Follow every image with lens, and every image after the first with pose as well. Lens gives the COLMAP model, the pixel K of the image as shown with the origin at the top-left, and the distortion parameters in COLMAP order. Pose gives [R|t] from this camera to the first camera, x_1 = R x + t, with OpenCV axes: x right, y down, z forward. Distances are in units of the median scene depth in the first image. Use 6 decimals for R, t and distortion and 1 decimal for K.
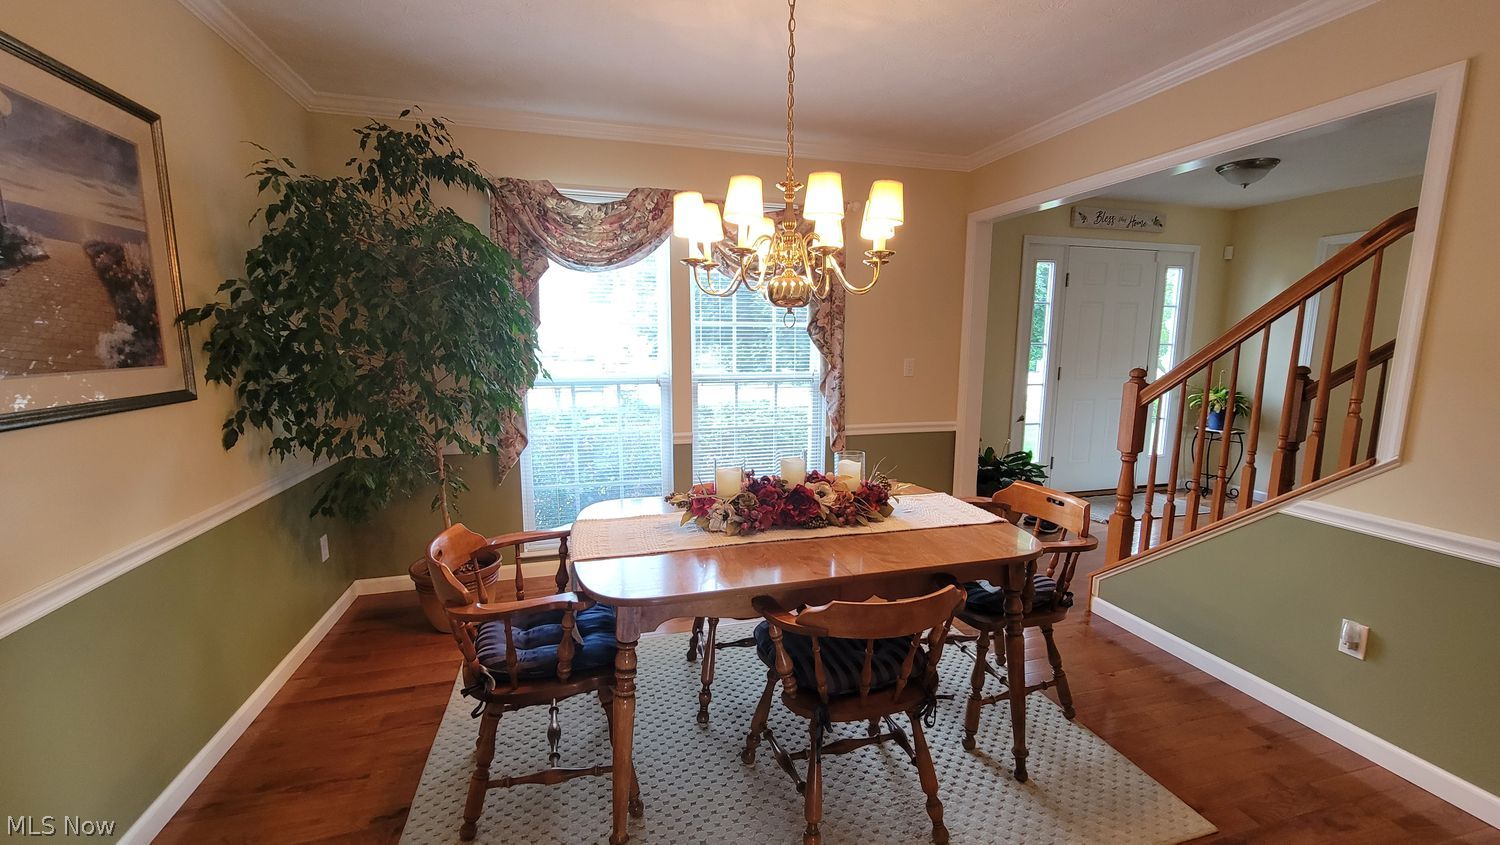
lens RADIAL K [[609.5, 0, 750.6], [0, 609.5, 429.0], [0, 0, 1]] dist [-0.006997, 0.001827]
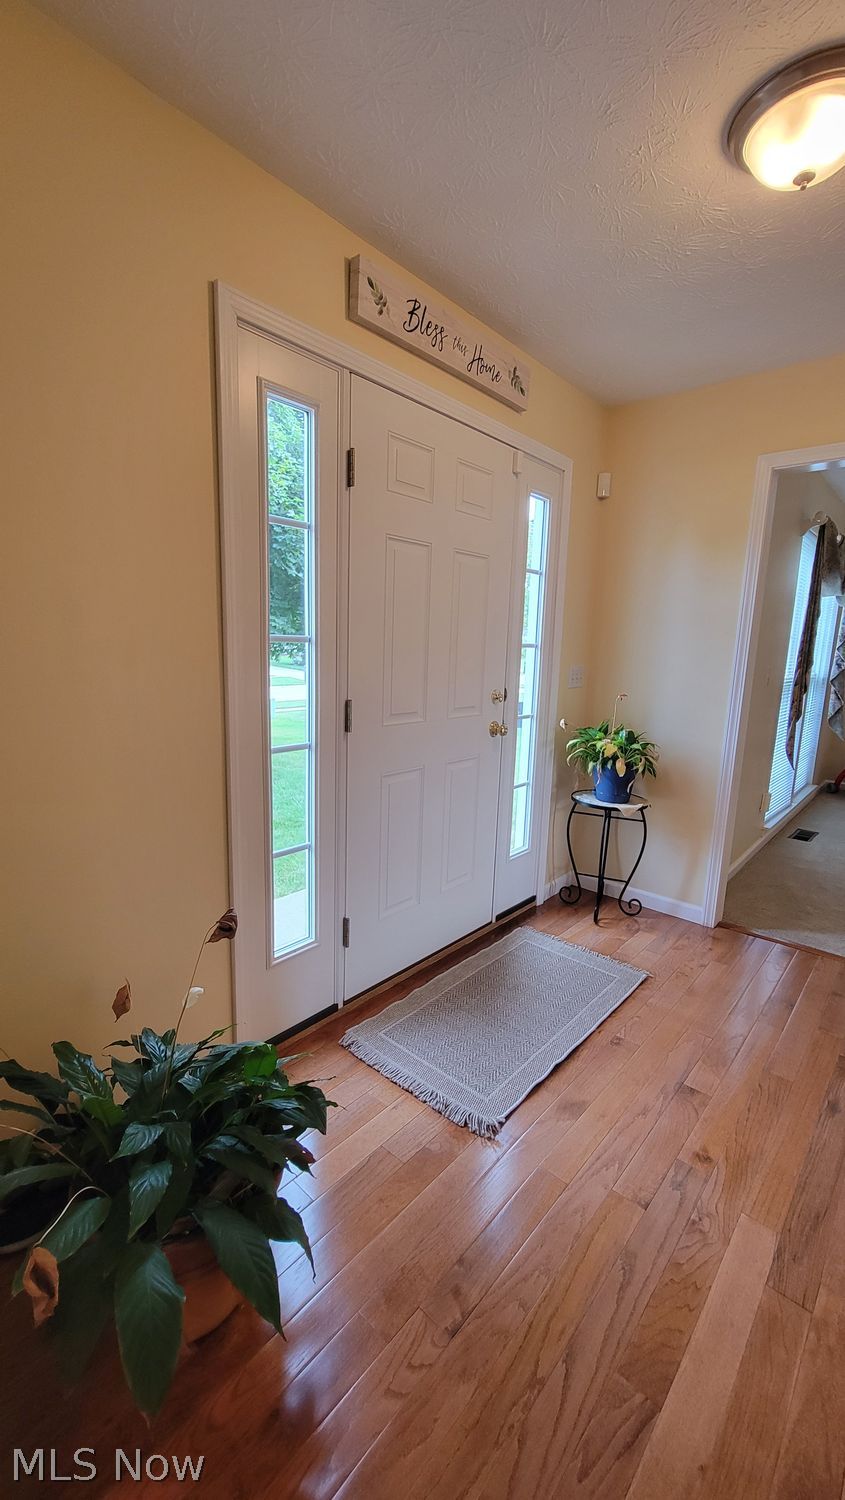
lens RADIAL K [[609.5, 0, 419.5], [0, 609.5, 749.8], [0, 0, 1]] dist [-0.006997, 0.001827]
pose [[0.834445, -0.076543, 0.545750, 0.347334], [0.055322, 0.996940, 0.055236, -0.093456], [-0.548307, -0.015899, 0.836126, 0.677646]]
